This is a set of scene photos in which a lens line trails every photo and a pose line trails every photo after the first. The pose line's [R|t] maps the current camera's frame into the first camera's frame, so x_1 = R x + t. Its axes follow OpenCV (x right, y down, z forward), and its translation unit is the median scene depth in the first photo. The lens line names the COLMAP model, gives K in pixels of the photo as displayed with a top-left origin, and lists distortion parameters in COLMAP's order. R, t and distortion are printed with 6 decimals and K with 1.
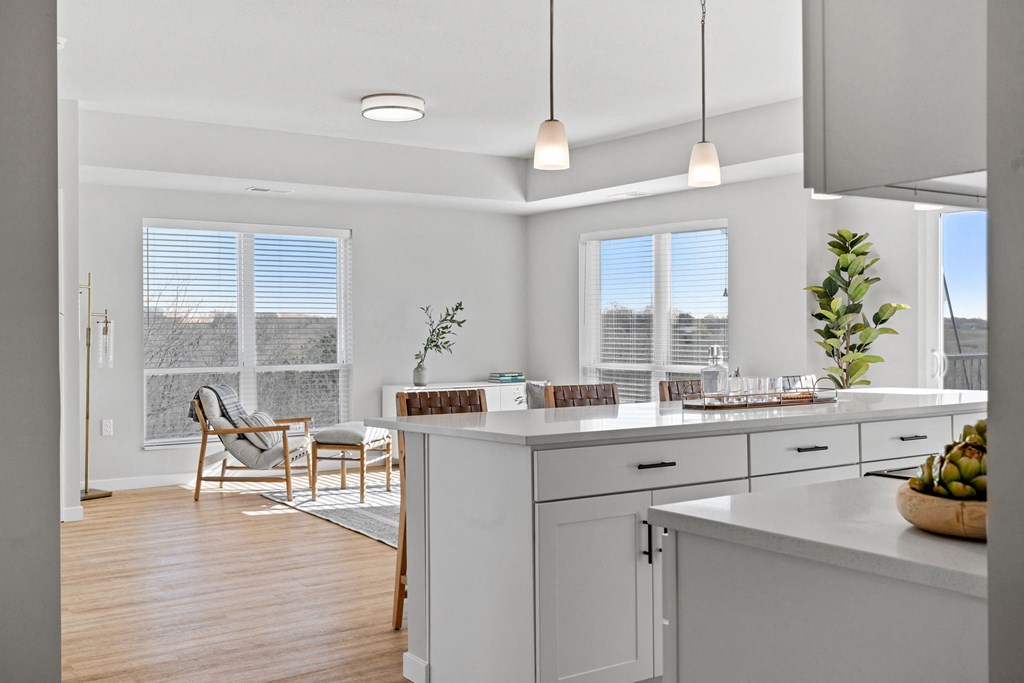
lens RADIAL K [[988.6, 0, 513.9], [0, 988.6, 334.6], [0, 0, 1]] dist [0.044499, -0.011229]
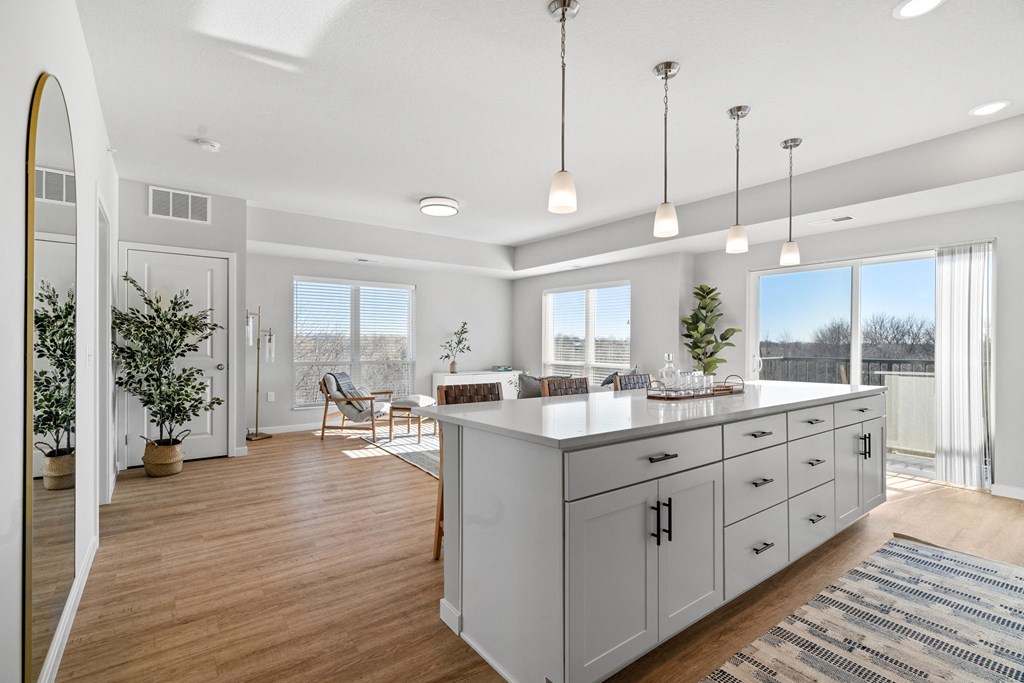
lens RADIAL K [[462.9, 0, 505.4], [0, 462.9, 346.1], [0, 0, 1]] dist [0.000660, 0.000572]
pose [[0.999802, 0.009130, 0.017685, -0.021874], [-0.009137, 0.999958, 0.000306, 0.002221], [-0.017681, -0.000467, 0.999844, 0.212607]]
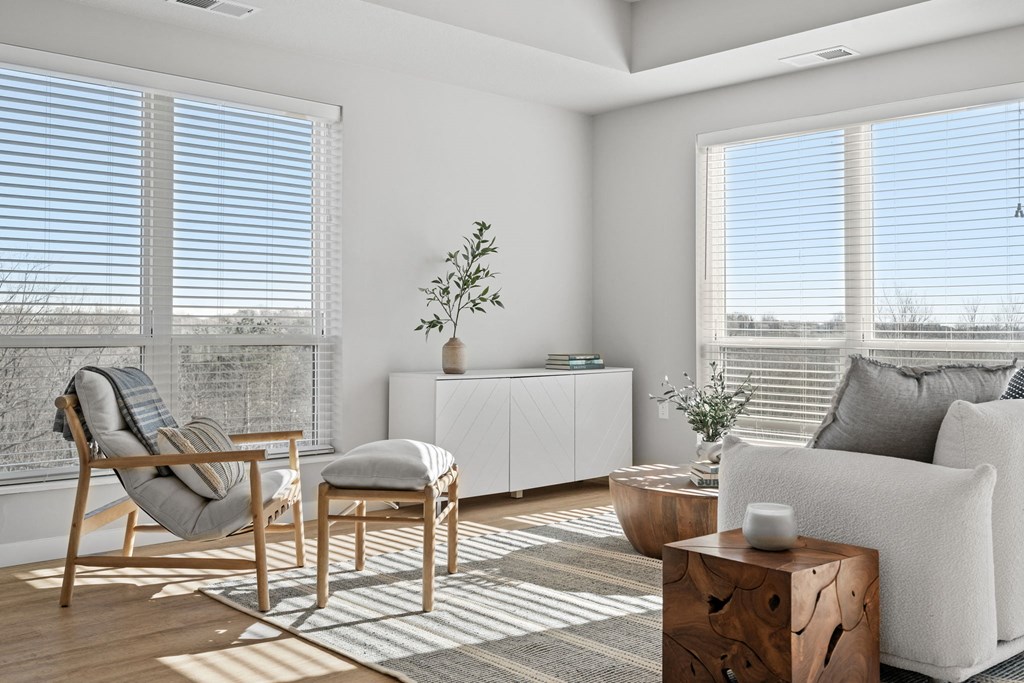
lens RADIAL K [[994.9, 0, 512.1], [0, 994.9, 305.2], [0, 0, 1]] dist [-0.013136, -0.015656]
pose [[0.991364, 0.012382, 0.130556, -0.181500], [-0.008687, 0.999546, -0.028837, 0.036177], [-0.130854, 0.027454, 0.991021, 0.528275]]
